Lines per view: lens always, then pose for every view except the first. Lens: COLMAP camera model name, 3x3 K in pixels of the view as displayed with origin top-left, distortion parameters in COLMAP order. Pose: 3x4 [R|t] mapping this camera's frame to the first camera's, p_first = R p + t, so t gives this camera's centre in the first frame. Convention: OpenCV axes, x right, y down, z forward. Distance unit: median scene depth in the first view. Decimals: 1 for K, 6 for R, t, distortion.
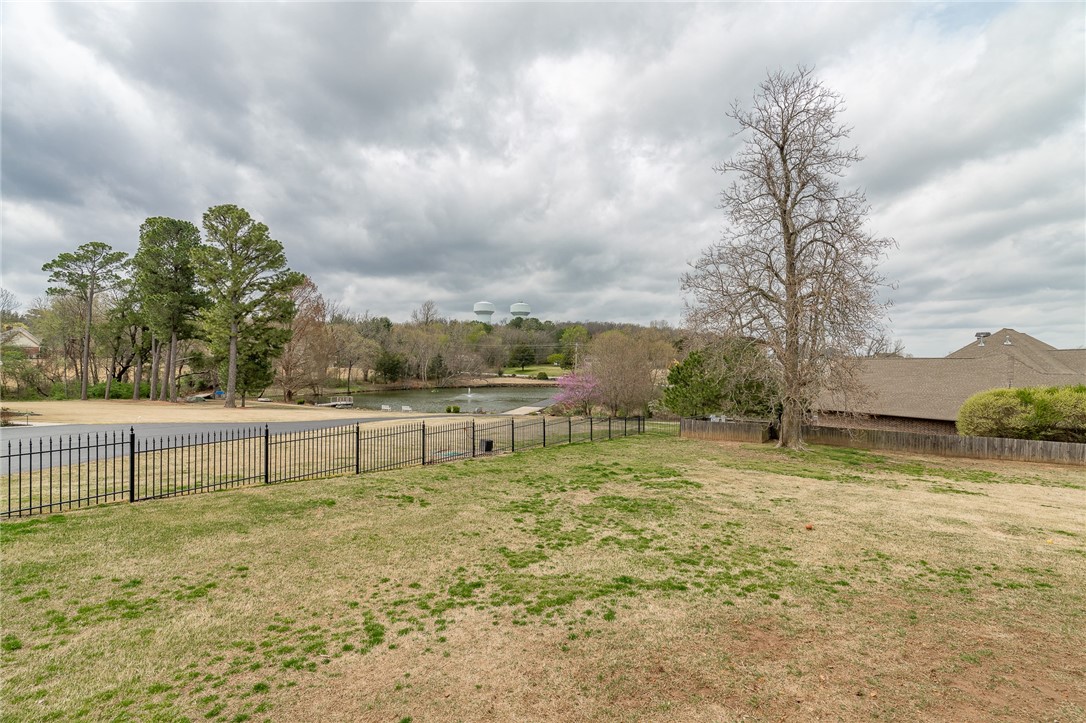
lens RADIAL K [[483.7, 0, 536.5], [0, 483.7, 362.0], [0, 0, 1]] dist [-0.003620, 0.001265]
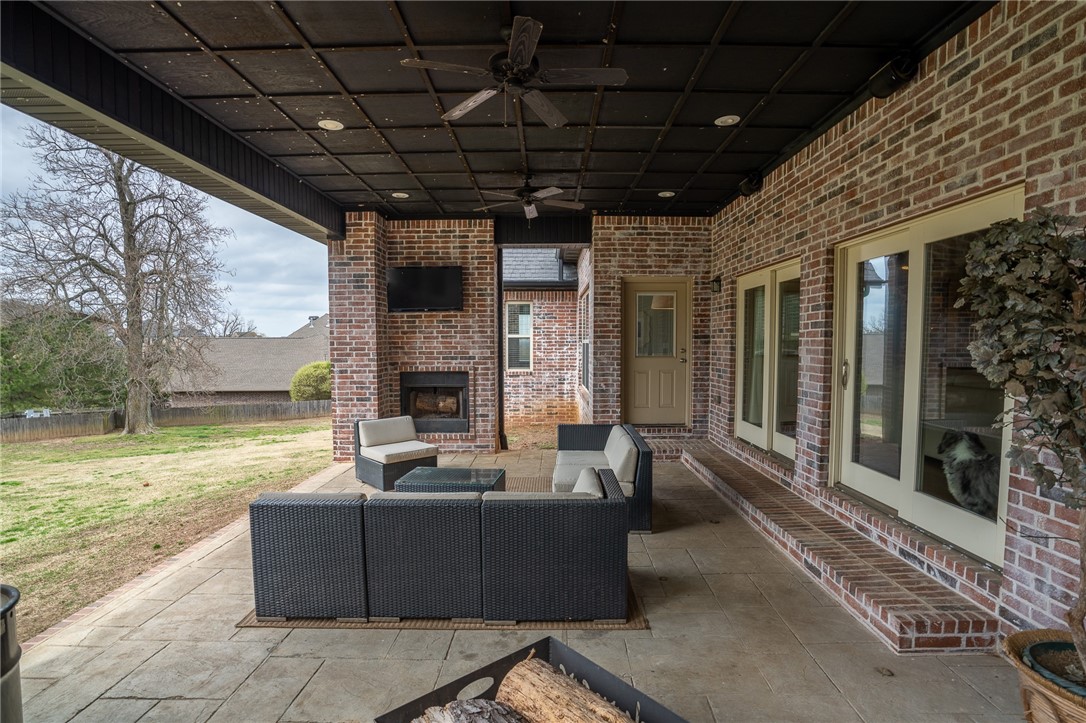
lens RADIAL K [[520.3, 0, 540.6], [0, 520.3, 374.2], [0, 0, 1]] dist [-0.028641, 0.008094]
pose [[0.414743, -0.058924, 0.908029, -0.046284], [0.000299, 0.997910, 0.064620, -0.001841], [-0.909939, -0.026530, 0.413893, -0.114819]]
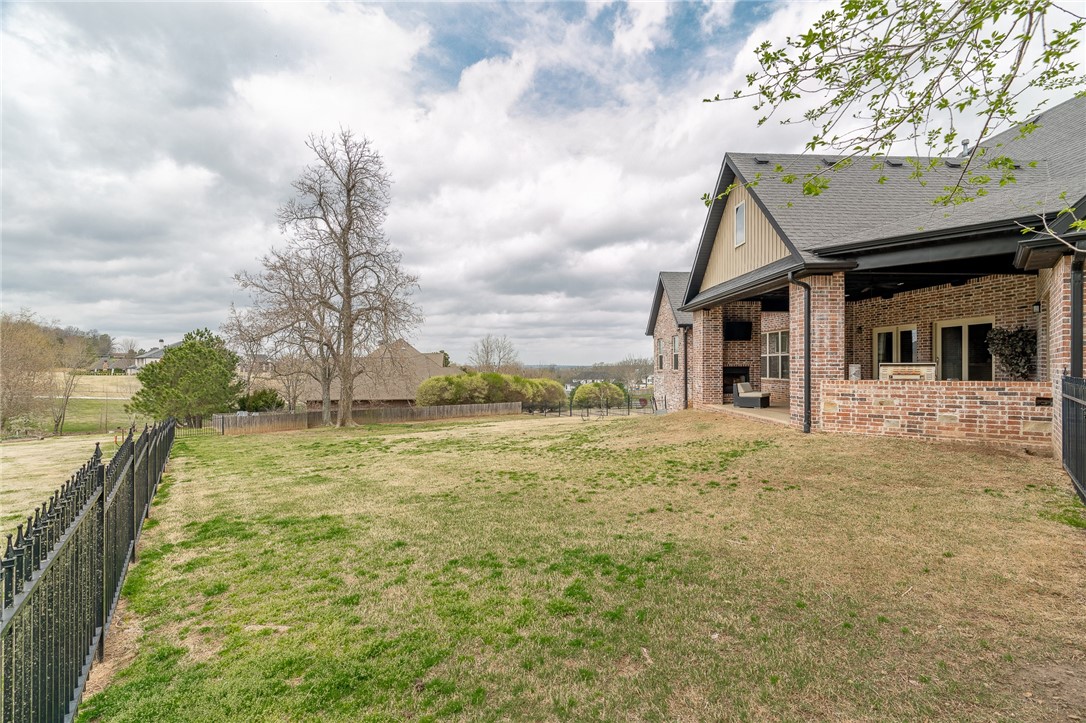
lens RADIAL K [[483.7, 0, 547.4], [0, 483.7, 363.0], [0, 0, 1]] dist [-0.003620, 0.001265]
pose [[0.383350, 0.000930, 0.923603, -0.415944], [-0.001964, 0.999998, -0.000192, 0.009665], [-0.923601, -0.001740, 0.383351, 0.025169]]
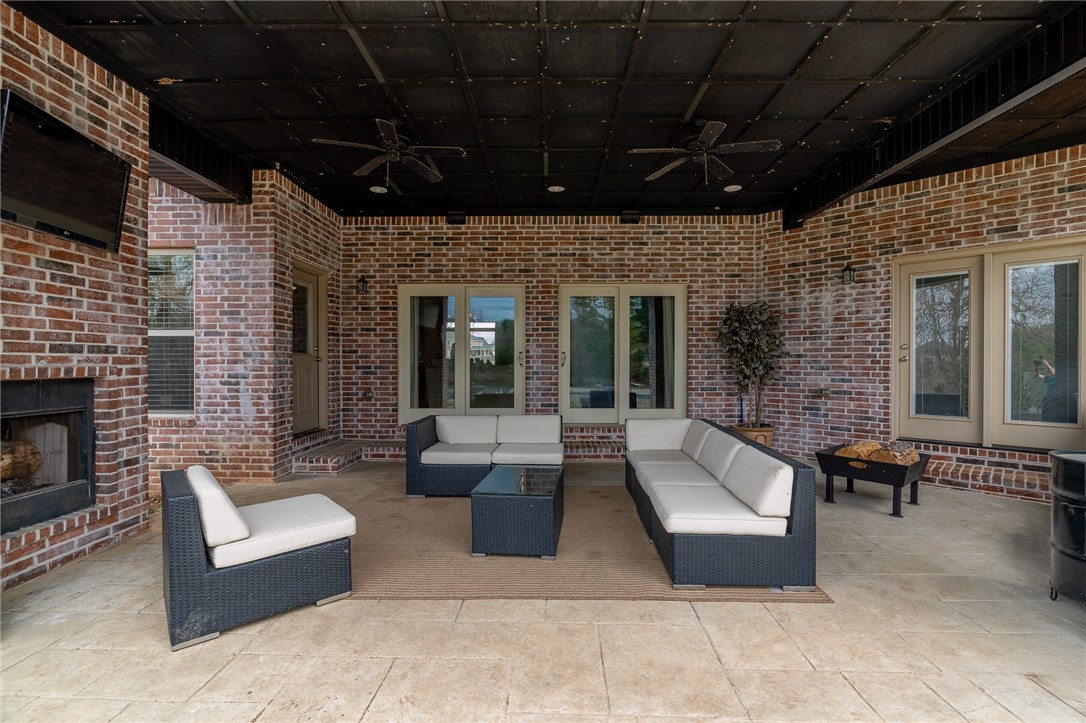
lens RADIAL K [[483.7, 0, 549.8], [0, 483.7, 363.3], [0, 0, 1]] dist [-0.003620, 0.001265]
pose [[-0.903376, -0.004554, 0.428824, 0.025050], [-0.004342, 0.999989, 0.001472, 0.009290], [-0.428827, -0.000533, -0.903387, 0.081249]]
